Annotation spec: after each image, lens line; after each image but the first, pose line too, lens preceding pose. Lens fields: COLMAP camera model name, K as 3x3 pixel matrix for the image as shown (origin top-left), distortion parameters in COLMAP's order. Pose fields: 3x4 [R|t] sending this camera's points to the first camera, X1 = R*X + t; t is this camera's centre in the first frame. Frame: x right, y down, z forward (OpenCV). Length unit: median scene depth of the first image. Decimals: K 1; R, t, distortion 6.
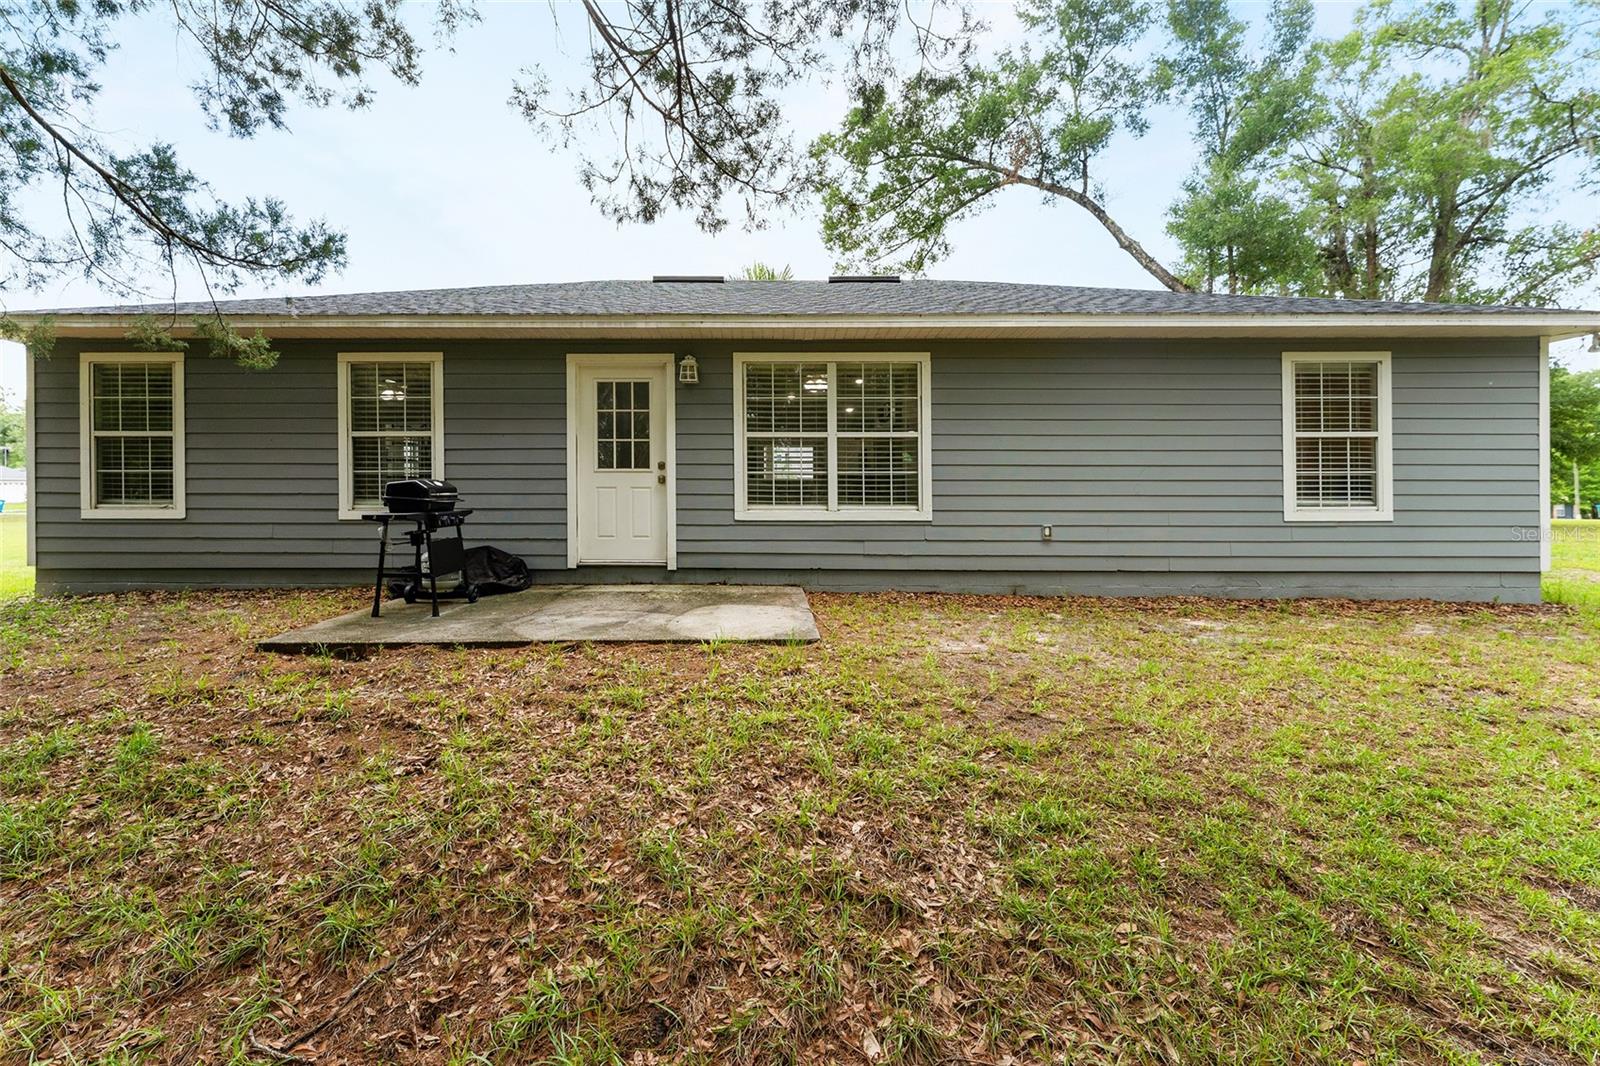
lens RADIAL K [[646.4, 0, 800.0], [0, 646.4, 508.5], [0, 0, 1]] dist [0.007502, 0.000047]
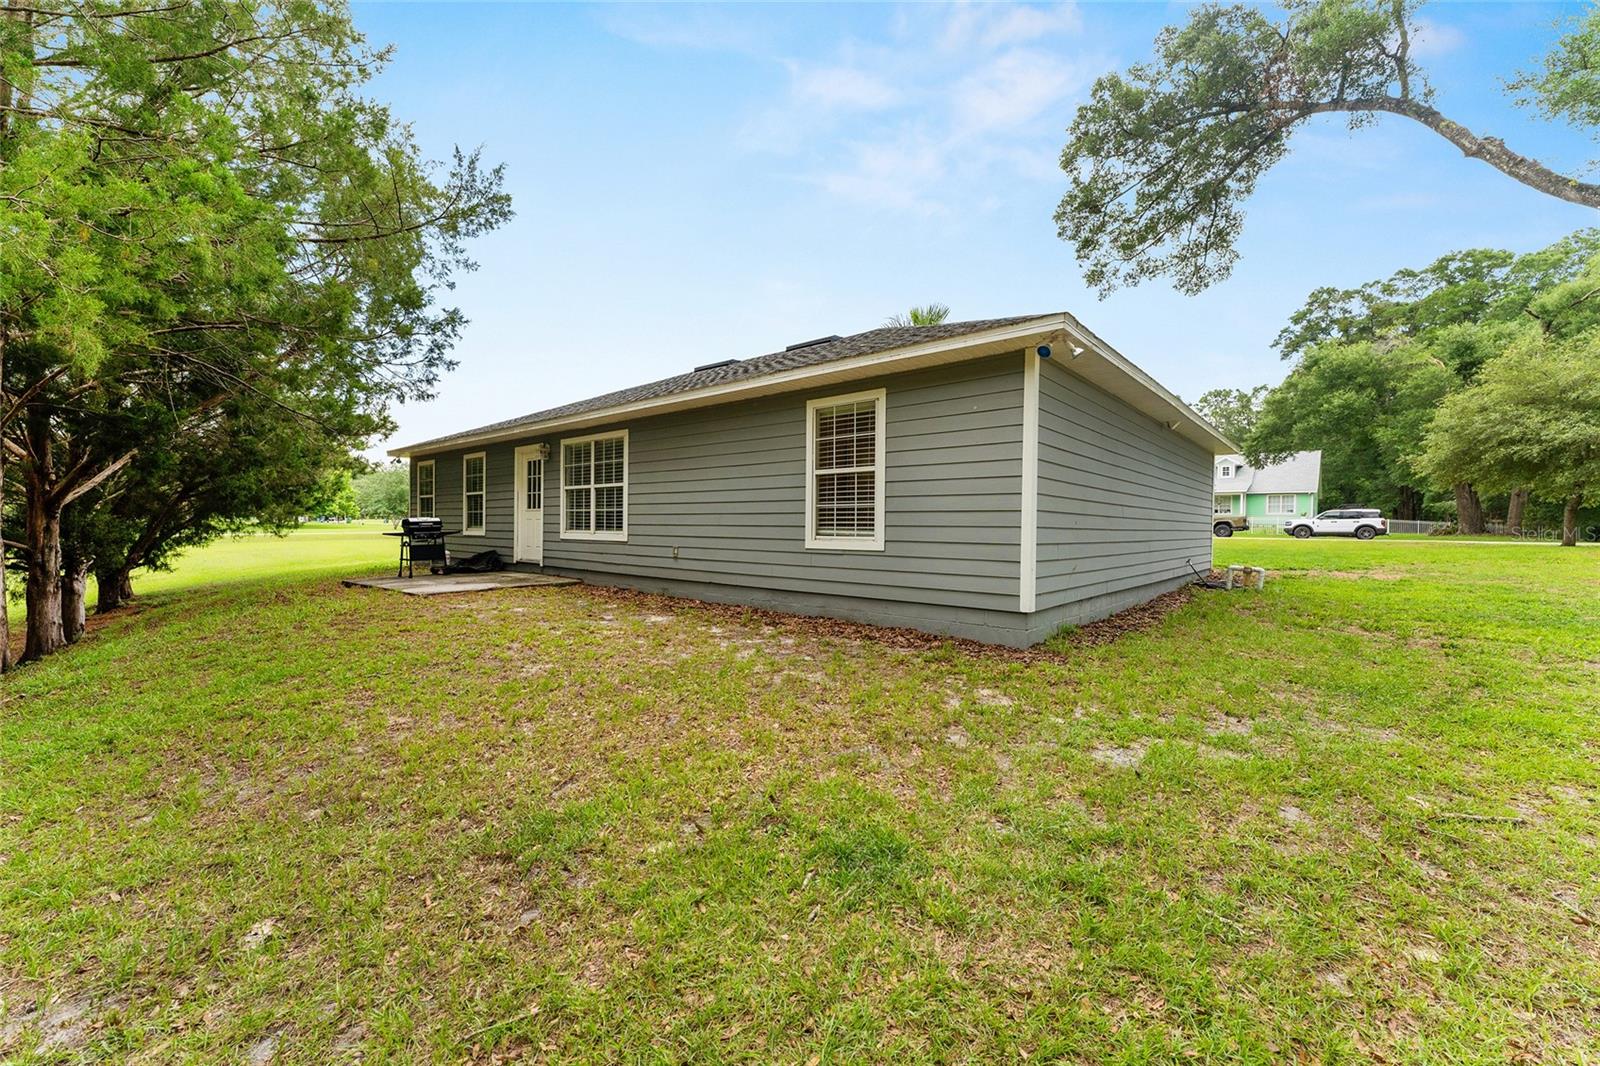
lens RADIAL K [[639.8, 0, 798.7], [0, 639.8, 532.5], [0, 0, 1]] dist [0.000110, -0.000015]
pose [[0.761675, 0.011808, -0.647851, 1.464329], [-0.010444, 0.999928, 0.005946, -0.014909], [0.647875, 0.002237, 0.761744, 0.128384]]
